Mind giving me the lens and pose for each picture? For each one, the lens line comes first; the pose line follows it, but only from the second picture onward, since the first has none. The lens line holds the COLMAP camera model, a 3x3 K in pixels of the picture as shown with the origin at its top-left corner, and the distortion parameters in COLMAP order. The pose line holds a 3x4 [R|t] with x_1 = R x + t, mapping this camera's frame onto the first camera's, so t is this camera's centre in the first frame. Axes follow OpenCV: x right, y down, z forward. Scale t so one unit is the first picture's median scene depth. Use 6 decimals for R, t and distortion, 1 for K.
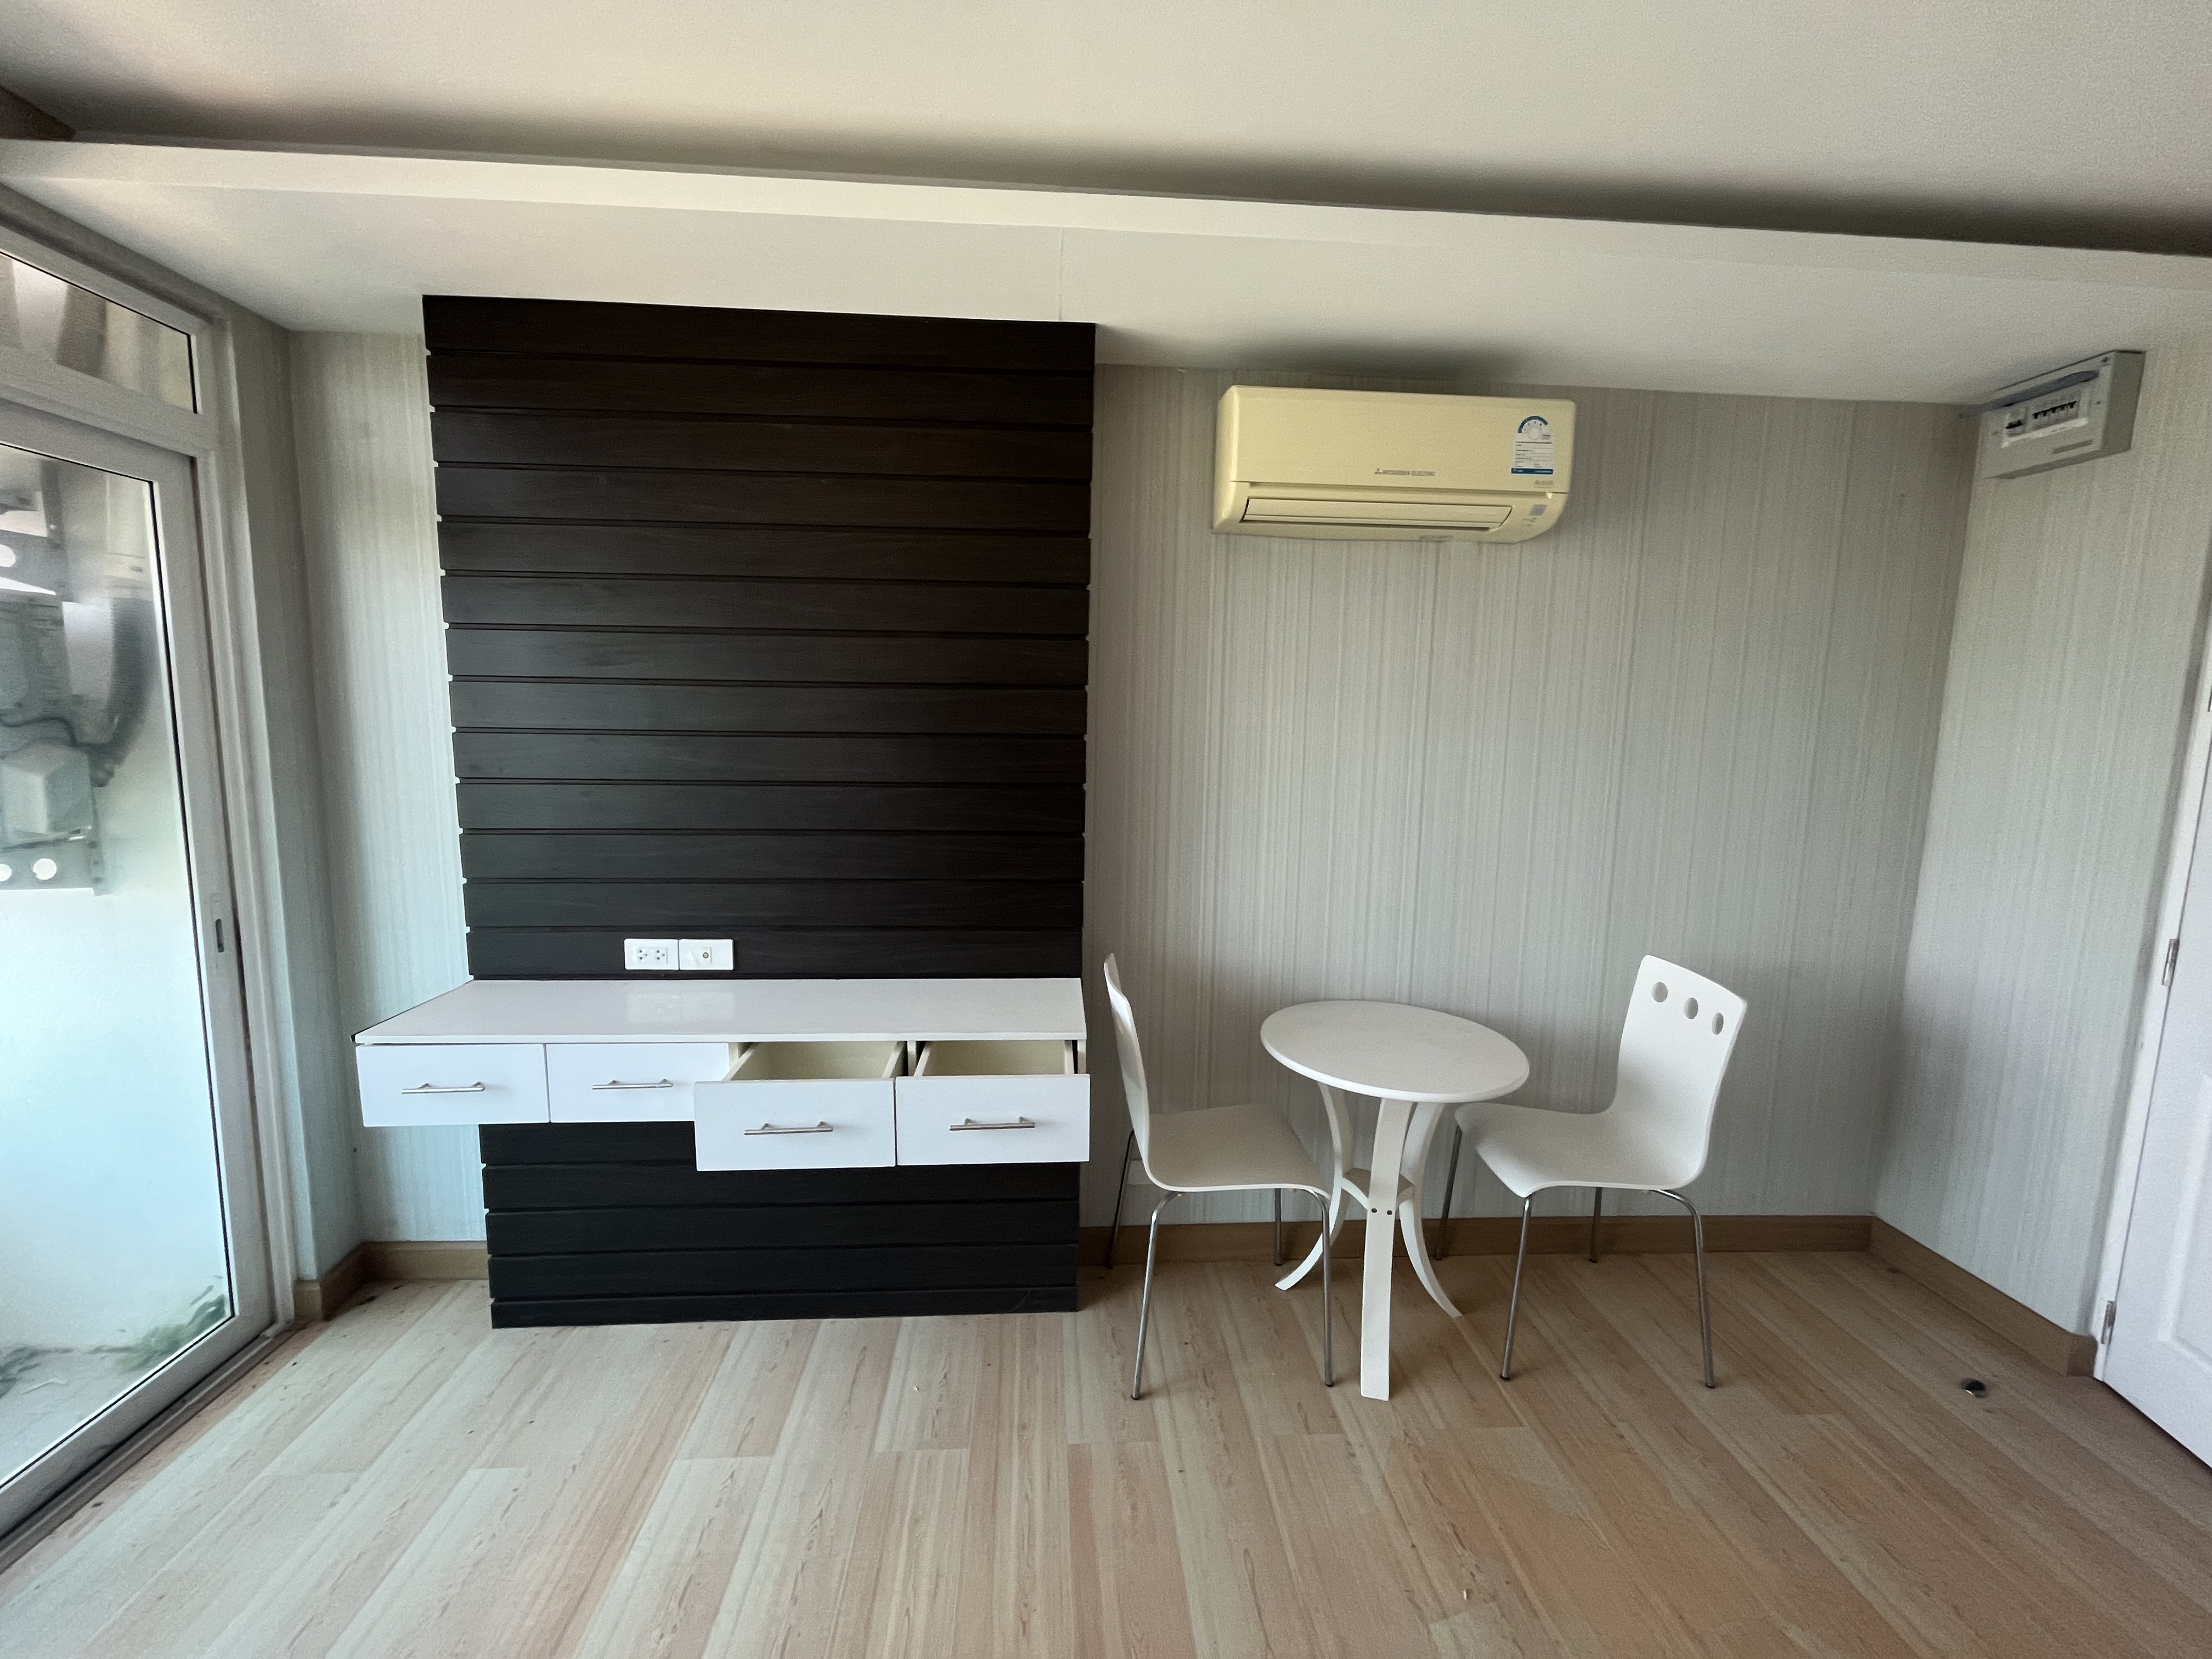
lens RADIAL K [[900.1, 0, 1101.3], [0, 900.1, 823.7], [0, 0, 1]] dist [-0.001817, 0.000133]
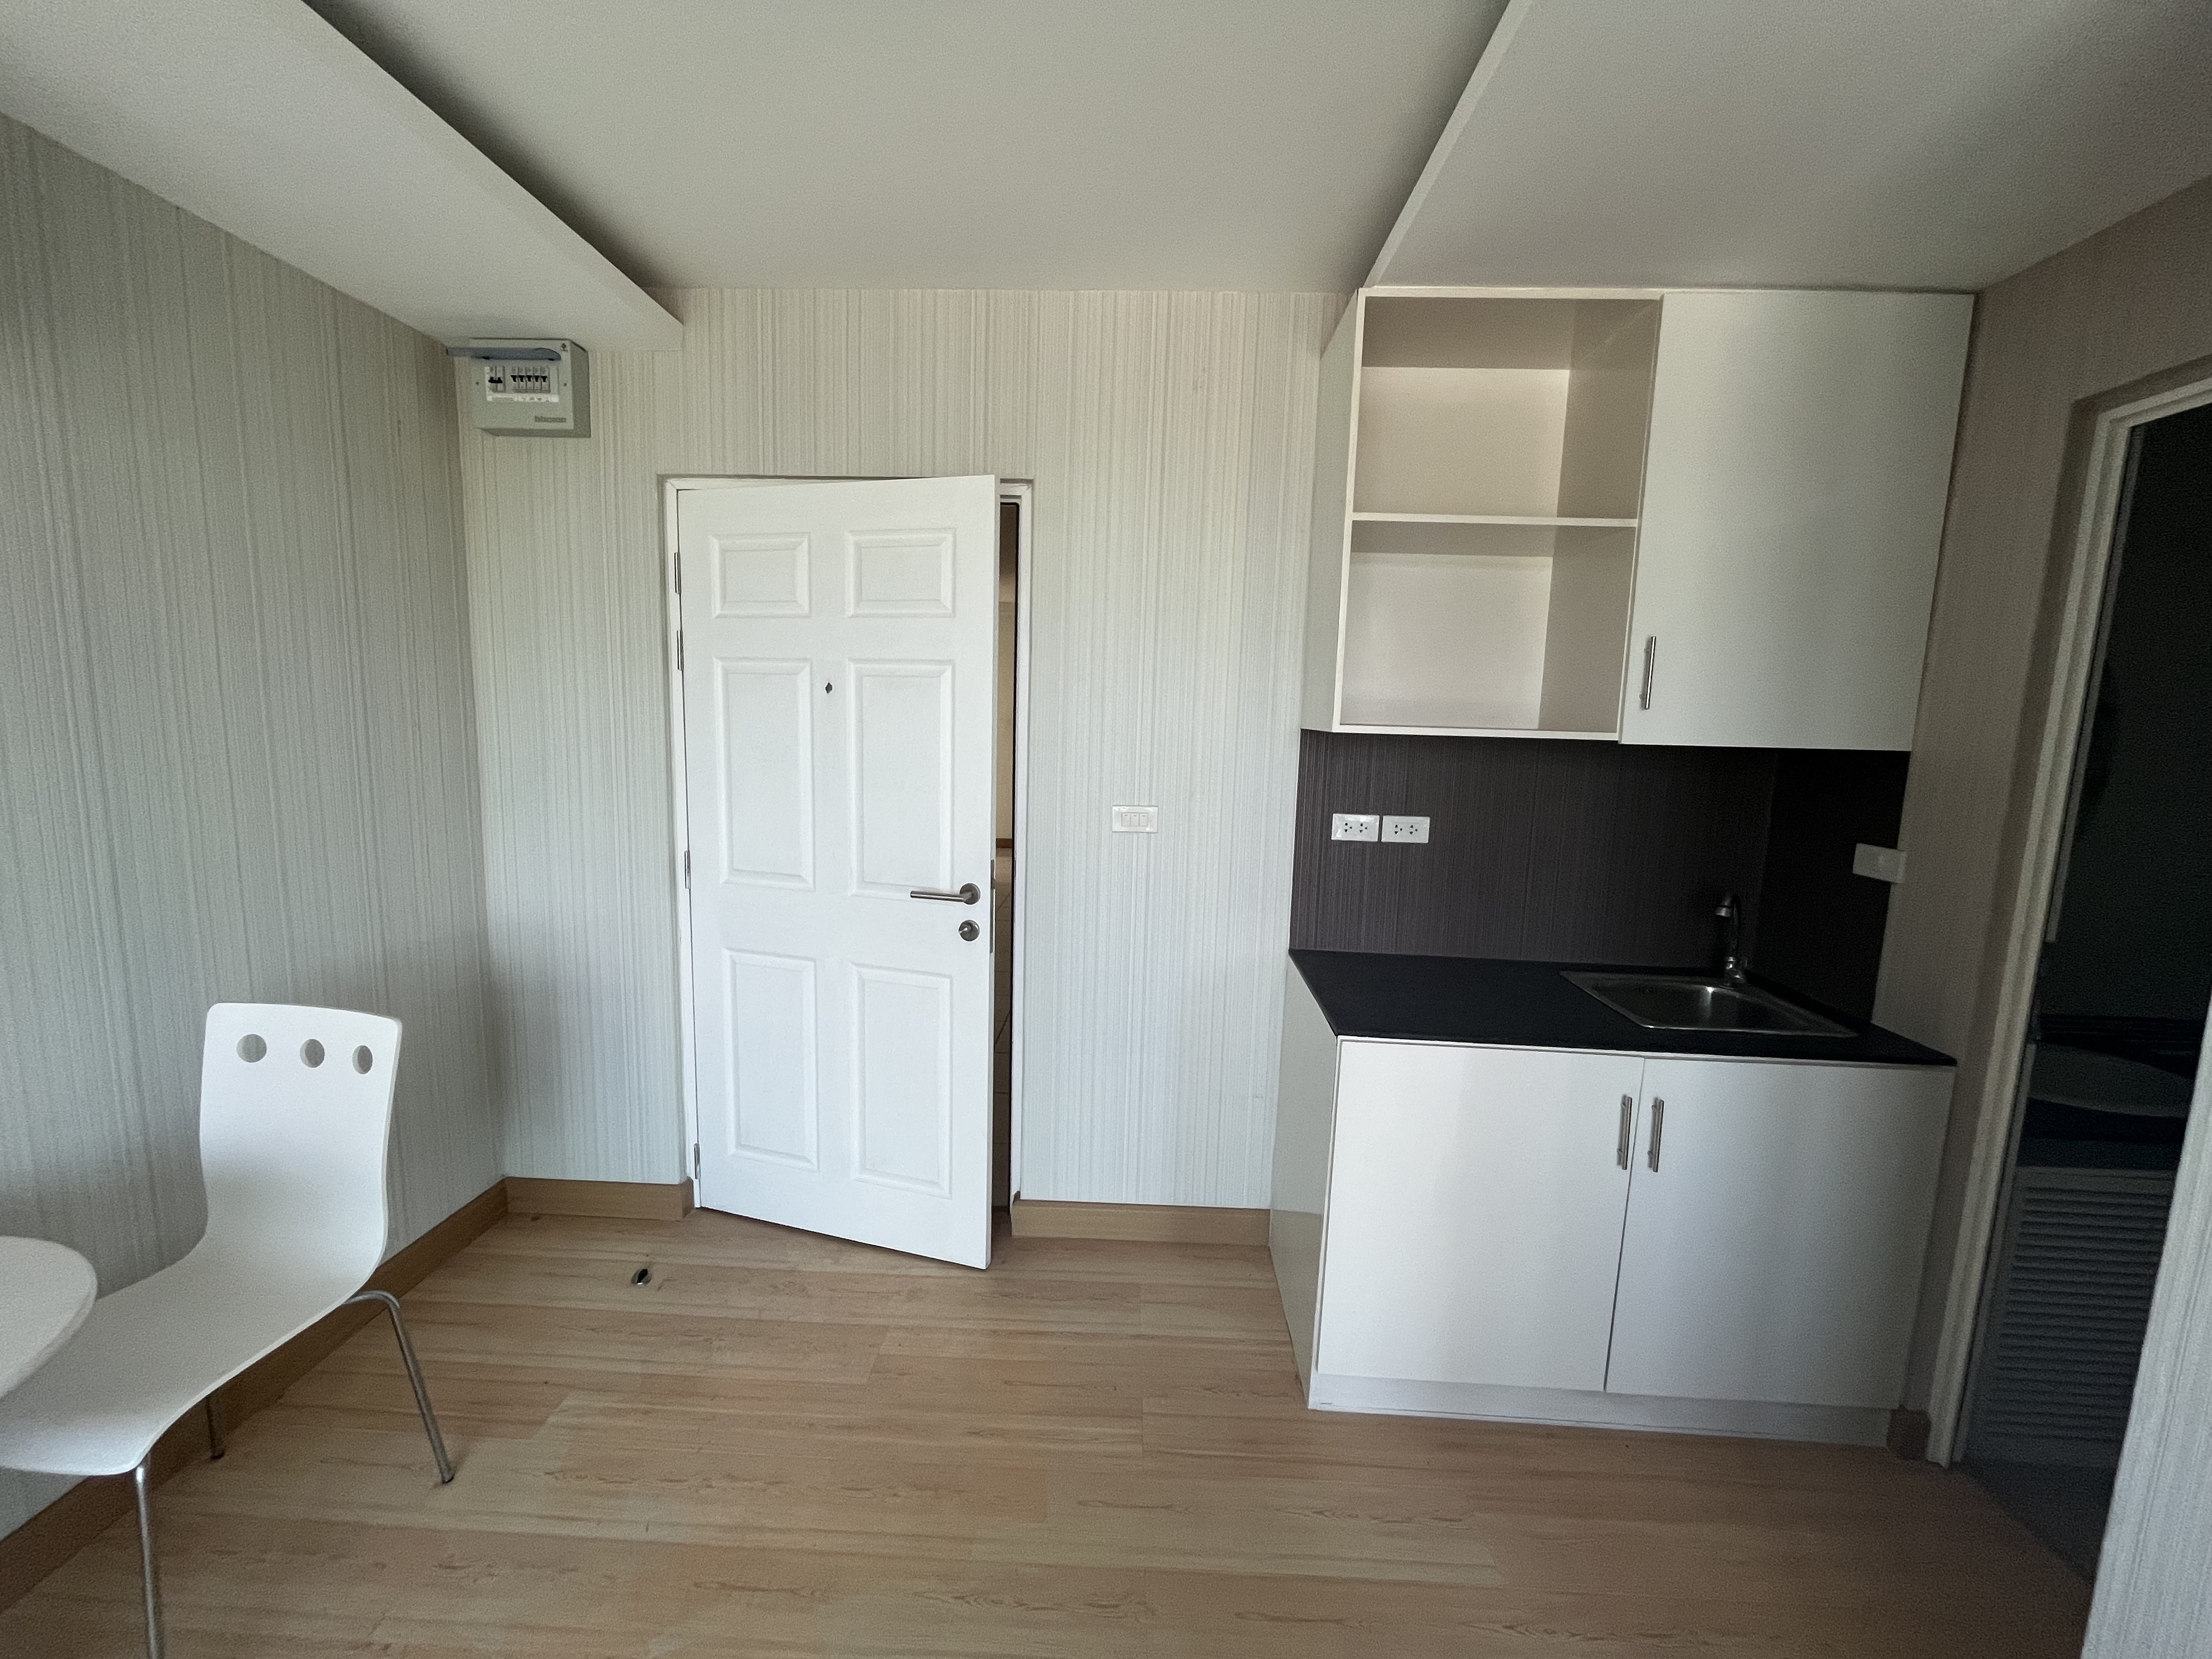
lens RADIAL K [[900.1, 0, 1096.3], [0, 900.1, 825.2], [0, 0, 1]] dist [-0.001817, 0.000133]
pose [[0.101724, -0.146936, 0.983901, 0.012333], [0.092508, 0.986144, 0.137707, -0.026700], [-0.990502, 0.077010, 0.113907, 0.263229]]
